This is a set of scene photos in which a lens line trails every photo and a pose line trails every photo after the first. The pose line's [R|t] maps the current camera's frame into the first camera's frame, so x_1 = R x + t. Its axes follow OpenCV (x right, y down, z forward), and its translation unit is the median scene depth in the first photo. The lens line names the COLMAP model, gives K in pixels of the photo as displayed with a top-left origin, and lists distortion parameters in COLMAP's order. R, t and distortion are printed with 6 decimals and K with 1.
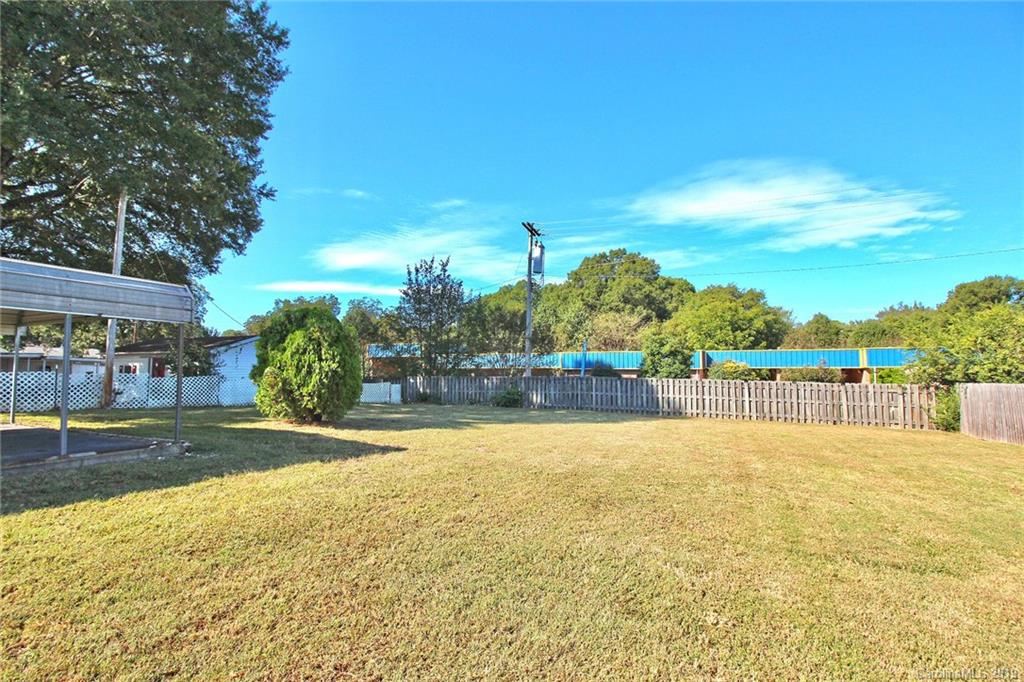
lens RADIAL K [[473.6, 0, 516.2], [0, 473.6, 334.2], [0, 0, 1]] dist [0.000955, -0.014123]
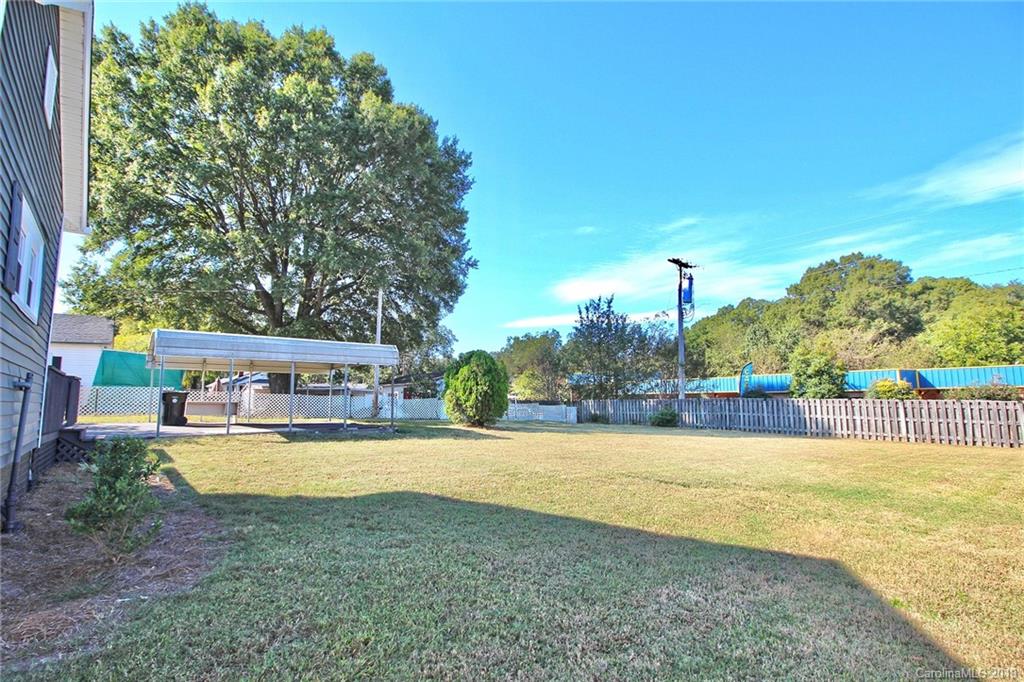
lens RADIAL K [[486.0, 0, 517.4], [0, 486.0, 337.3], [0, 0, 1]] dist [0.000625, -0.014617]
pose [[0.889452, -0.064040, -0.452520, 0.222294], [0.040705, 0.997300, -0.061127, 0.001453], [0.455213, 0.035949, 0.889657, -0.184243]]
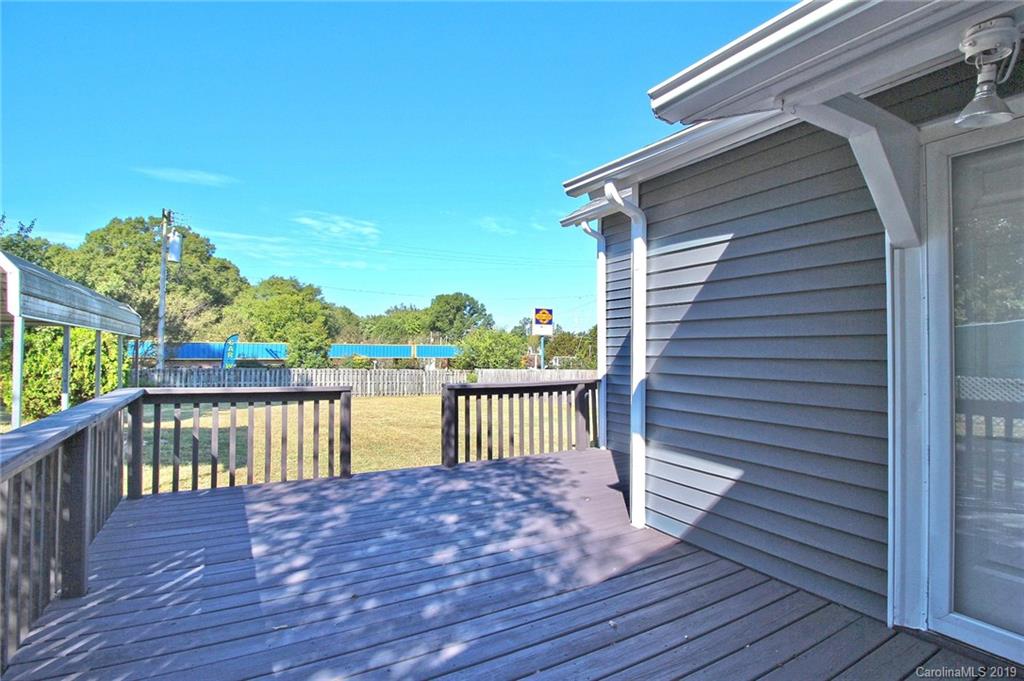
lens RADIAL K [[486.0, 0, 517.4], [0, 486.0, 336.8], [0, 0, 1]] dist [0.000625, -0.014617]
pose [[0.584642, 0.032450, 0.810642, -0.388413], [-0.064123, 0.997922, 0.006300, -0.032219], [-0.808753, -0.055664, 0.585508, -0.182889]]
